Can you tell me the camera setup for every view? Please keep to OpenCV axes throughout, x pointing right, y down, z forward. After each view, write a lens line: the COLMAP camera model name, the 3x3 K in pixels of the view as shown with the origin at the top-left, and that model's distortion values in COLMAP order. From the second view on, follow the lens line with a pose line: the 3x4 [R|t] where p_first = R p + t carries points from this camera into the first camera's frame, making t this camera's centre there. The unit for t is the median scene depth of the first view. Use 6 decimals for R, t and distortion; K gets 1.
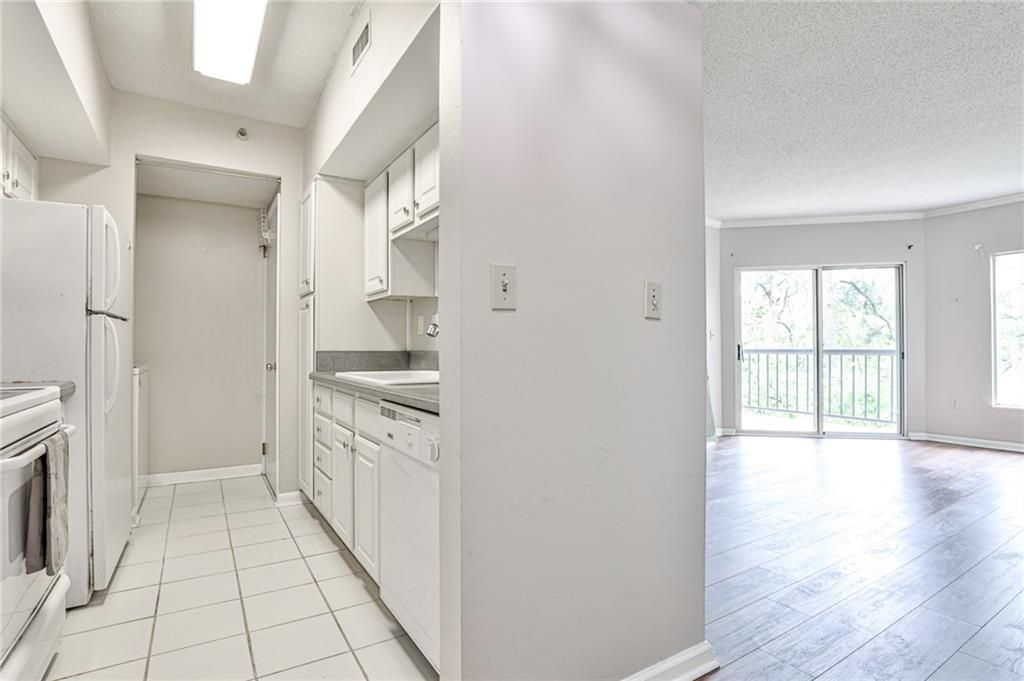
lens RADIAL K [[499.6, 0, 499.0], [0, 499.6, 342.4], [0, 0, 1]] dist [-0.048497, 0.012983]
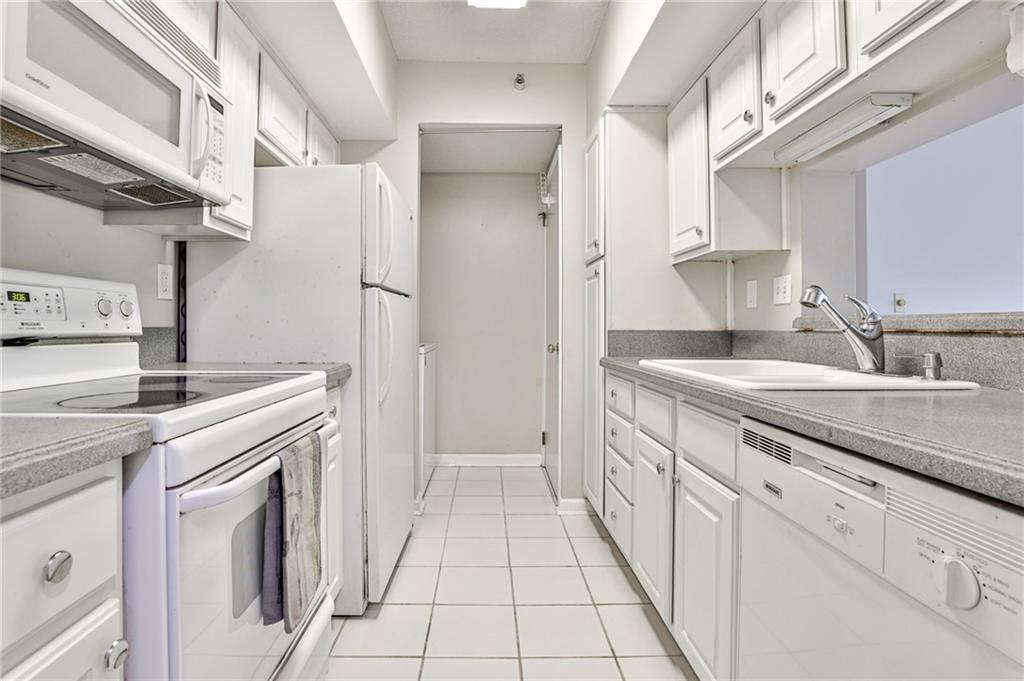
lens RADIAL K [[499.6, 0, 499.0], [0, 499.6, 342.4], [0, 0, 1]] dist [-0.048497, 0.012983]
pose [[0.865733, 0.016893, -0.500222, -0.132008], [0.004133, 0.999155, 0.040894, 0.003781], [0.500490, -0.037471, 0.864931, 0.247843]]
